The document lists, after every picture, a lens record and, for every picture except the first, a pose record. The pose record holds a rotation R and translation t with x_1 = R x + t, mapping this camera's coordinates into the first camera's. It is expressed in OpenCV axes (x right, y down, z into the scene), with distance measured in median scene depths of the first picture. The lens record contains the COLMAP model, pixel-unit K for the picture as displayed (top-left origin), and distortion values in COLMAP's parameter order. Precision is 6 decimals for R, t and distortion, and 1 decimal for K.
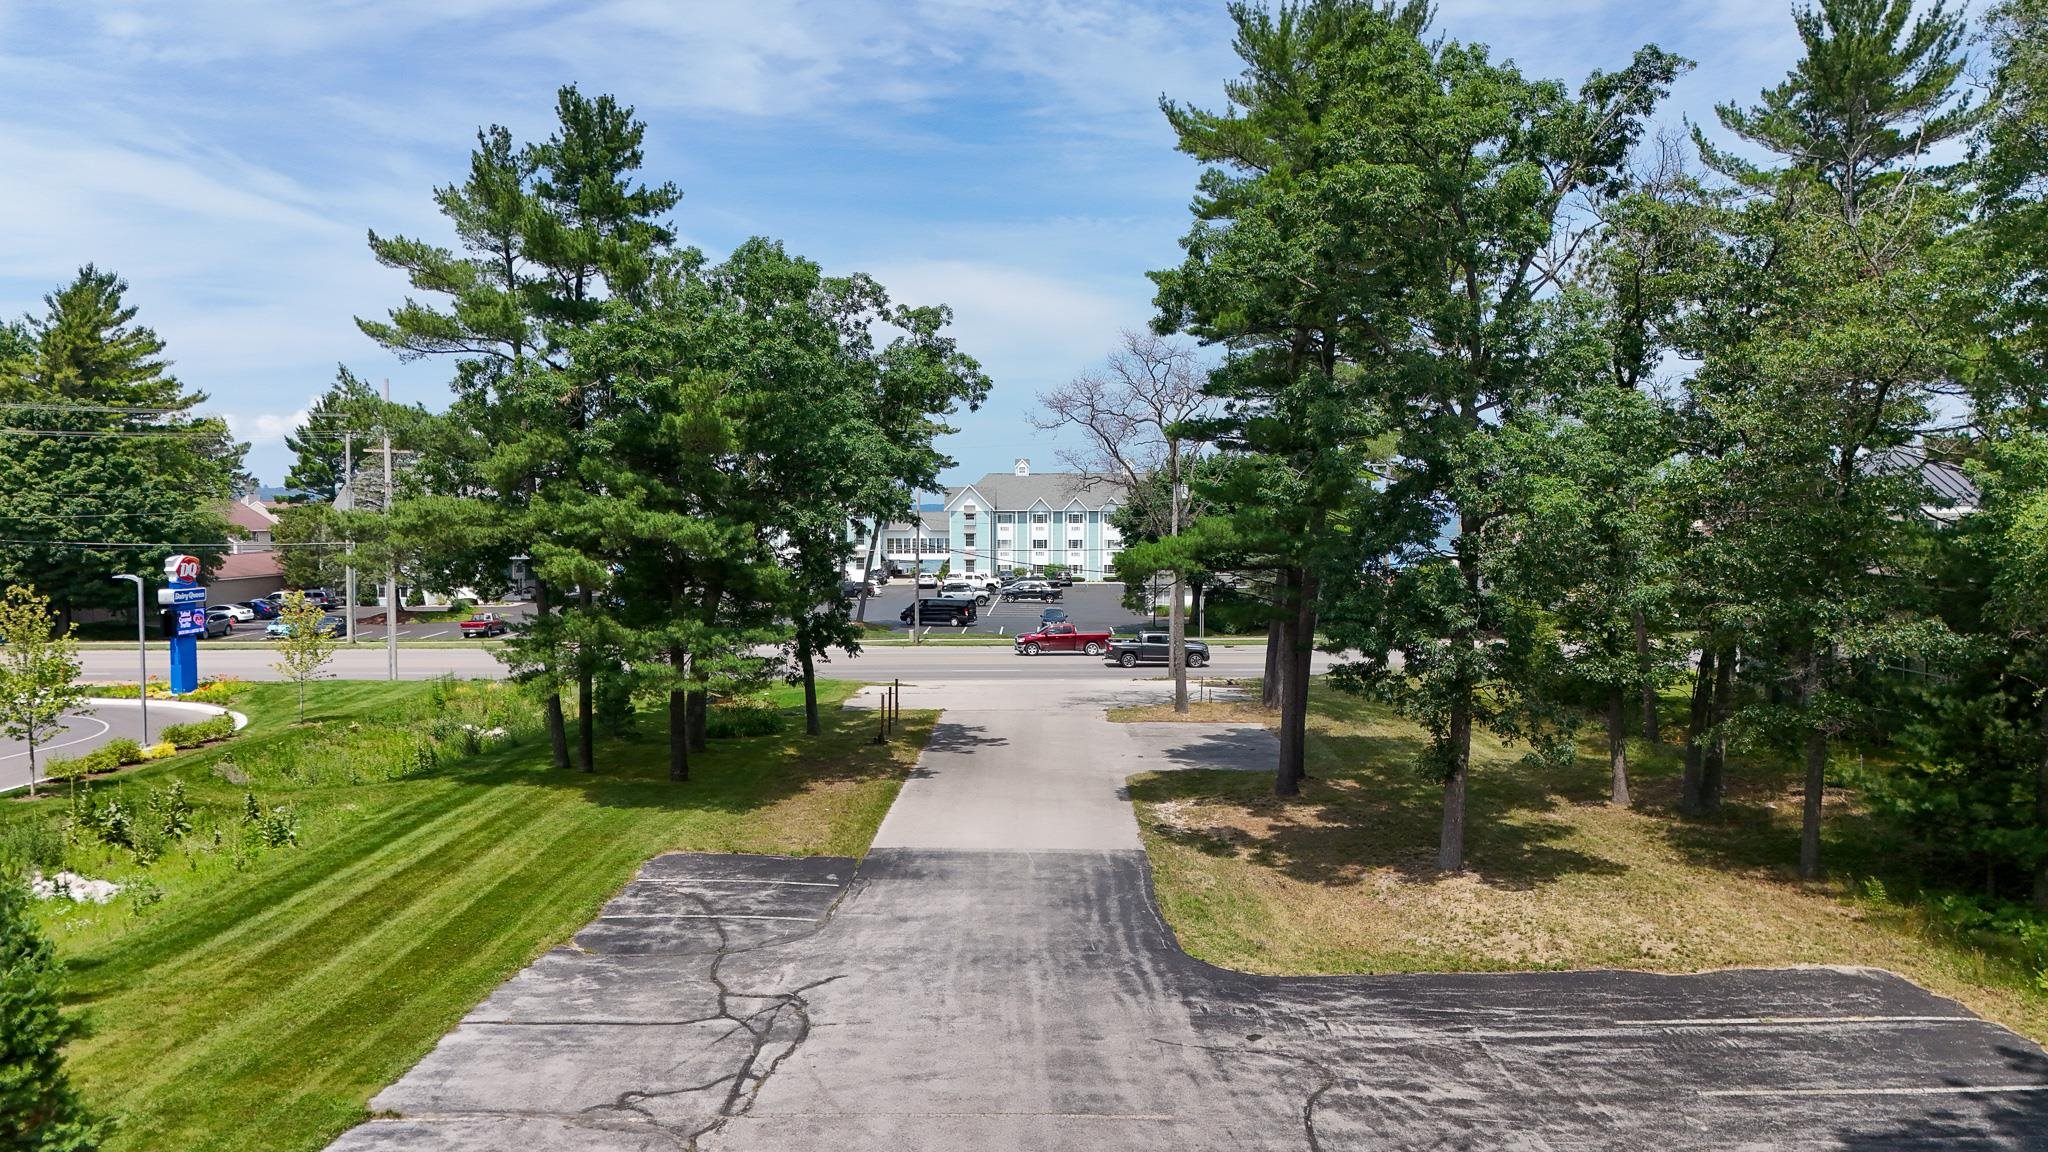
lens RADIAL K [[1492.3, 0, 1029.6], [0, 1492.3, 577.6], [0, 0, 1]] dist [0.055964, -0.051134]
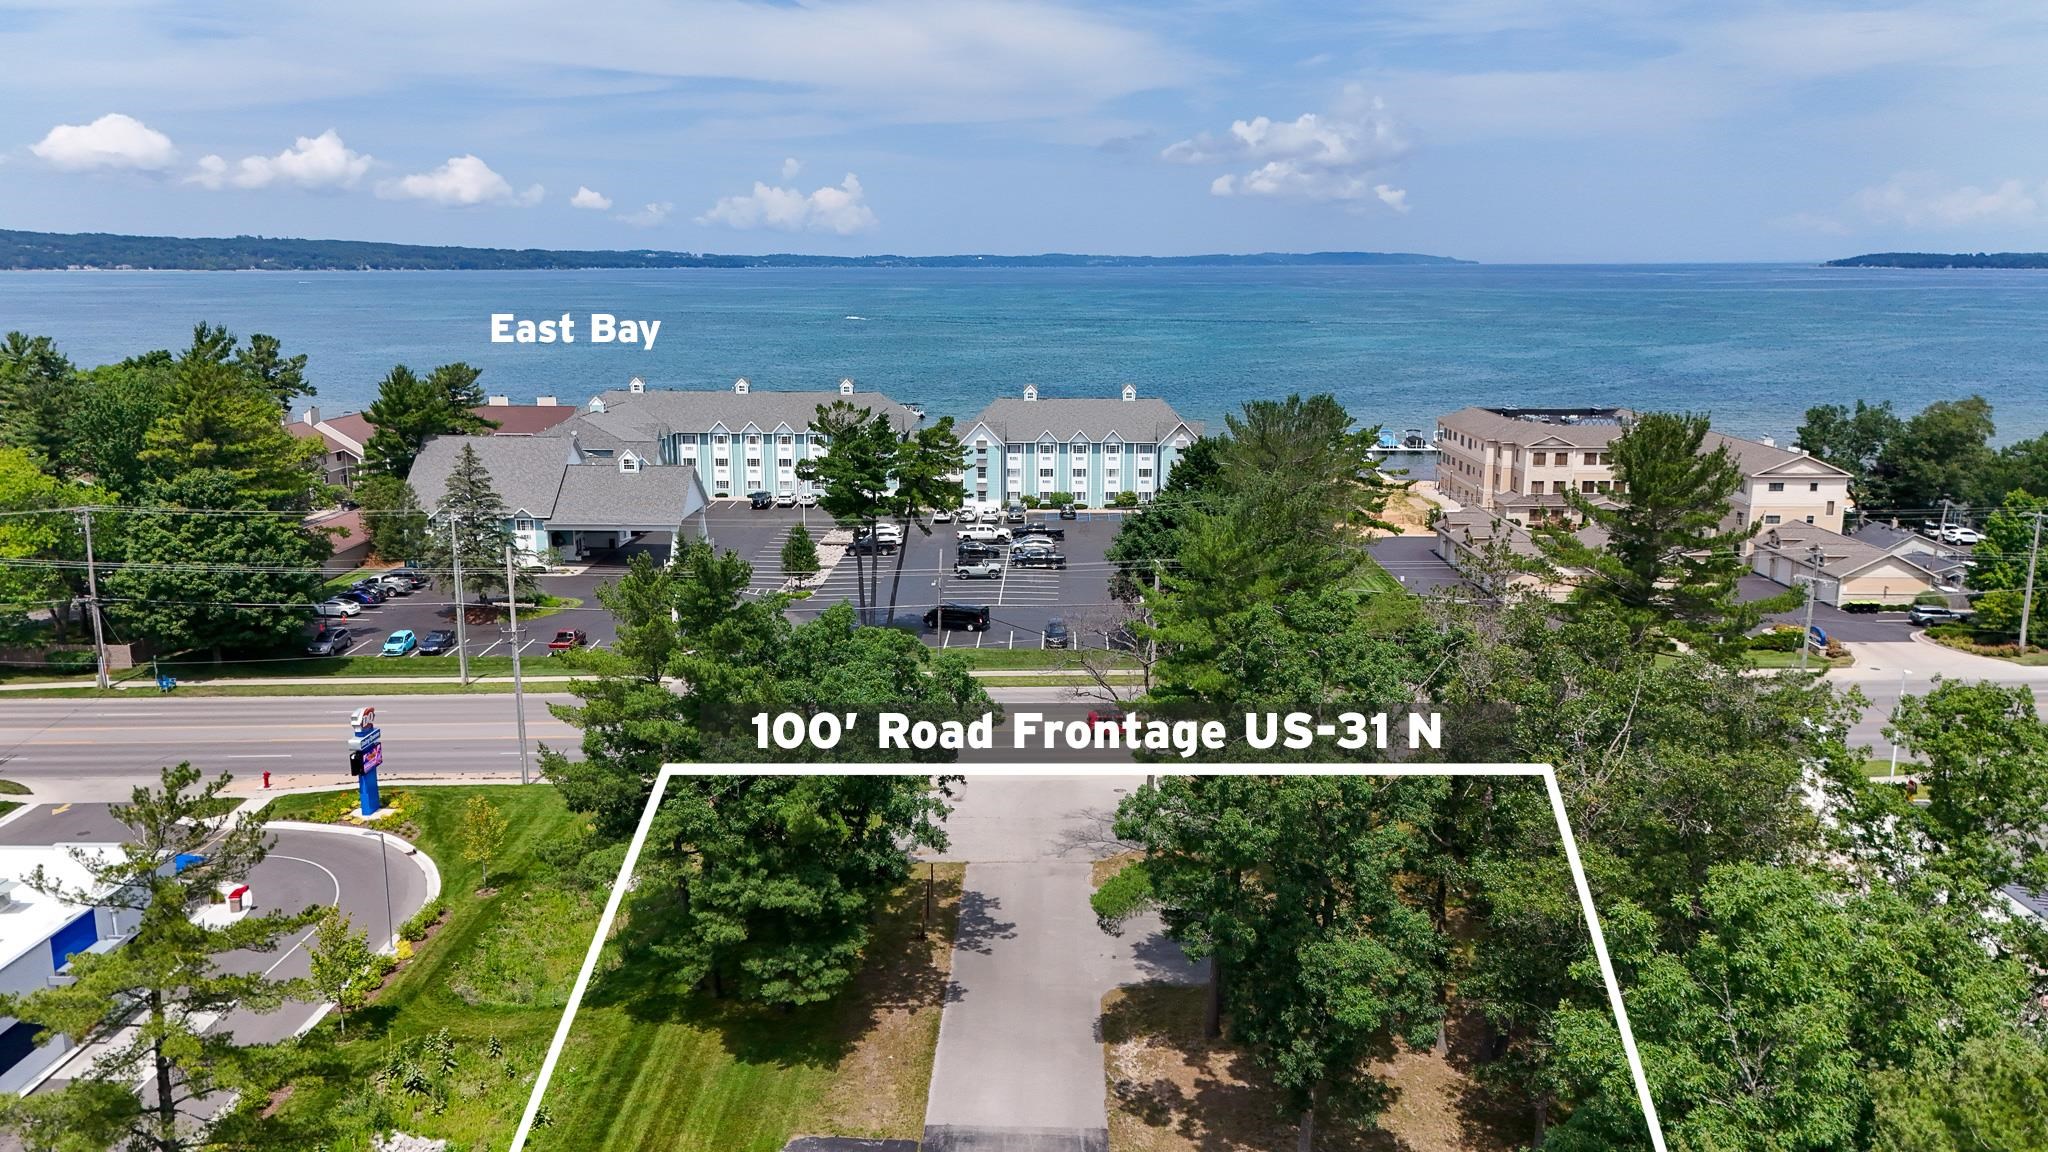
lens RADIAL K [[1492.3, 0, 1019.7], [0, 1492.3, 580.7], [0, 0, 1]] dist [0.055964, -0.051134]
pose [[0.999918, 0.003116, -0.012391, 0.002210], [-0.001074, 0.986876, 0.161473, -0.230810], [0.012731, -0.161447, 0.986799, -0.153802]]
